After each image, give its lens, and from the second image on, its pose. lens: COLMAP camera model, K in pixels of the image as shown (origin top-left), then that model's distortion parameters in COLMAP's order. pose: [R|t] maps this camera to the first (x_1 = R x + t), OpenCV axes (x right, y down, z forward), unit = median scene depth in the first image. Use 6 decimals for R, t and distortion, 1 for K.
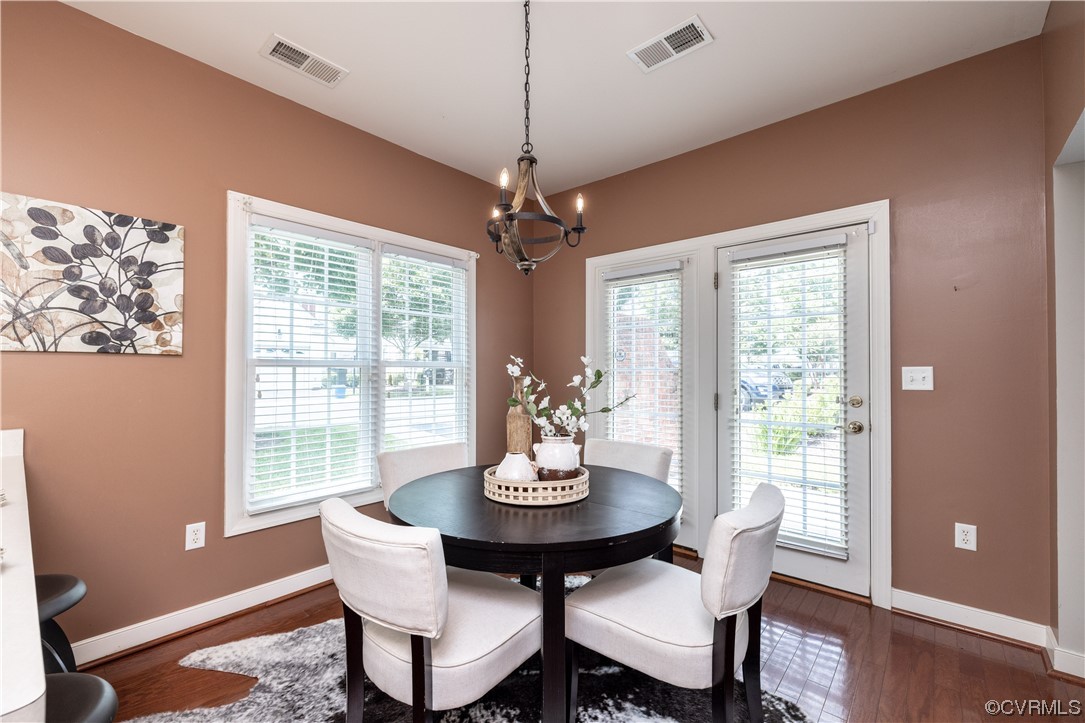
lens RADIAL K [[460.4, 0, 550.9], [0, 460.4, 365.9], [0, 0, 1]] dist [-0.001526, -0.000462]
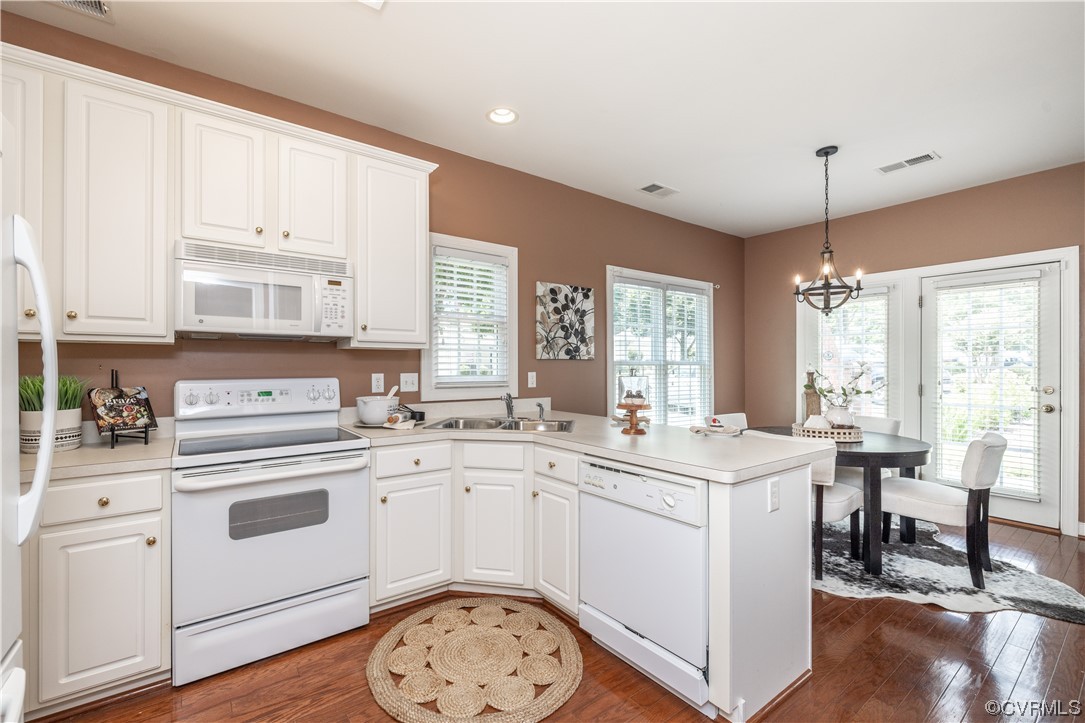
lens RADIAL K [[460.4, 0, 535.0], [0, 460.4, 363.8], [0, 0, 1]] dist [-0.001526, -0.000462]
pose [[0.972032, -0.001725, -0.234841, -0.645874], [0.004128, 0.999944, 0.009744, -0.028191], [0.234811, -0.010441, 0.971985, -0.889121]]
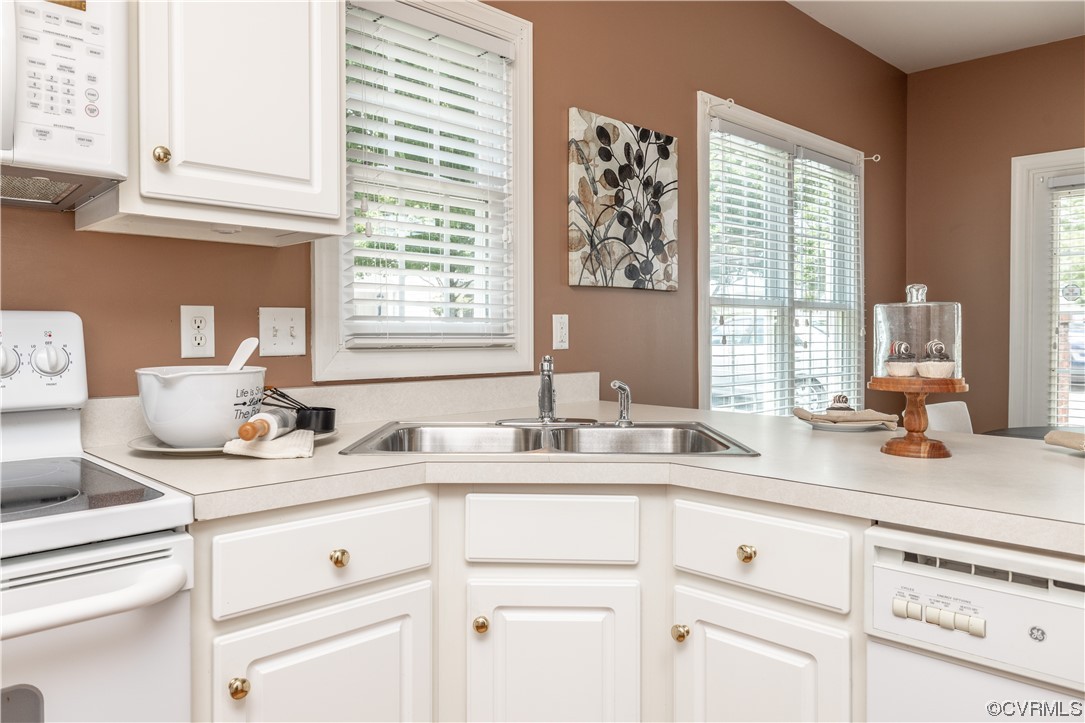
lens RADIAL K [[757.1, 0, 547.3], [0, 757.1, 339.4], [0, 0, 1]] dist [-0.003615, 0.002844]
pose [[0.995314, -0.002312, -0.096666, -0.972988], [0.004542, 0.999729, 0.022852, 0.033829], [0.096587, -0.023184, 0.995055, -0.439217]]
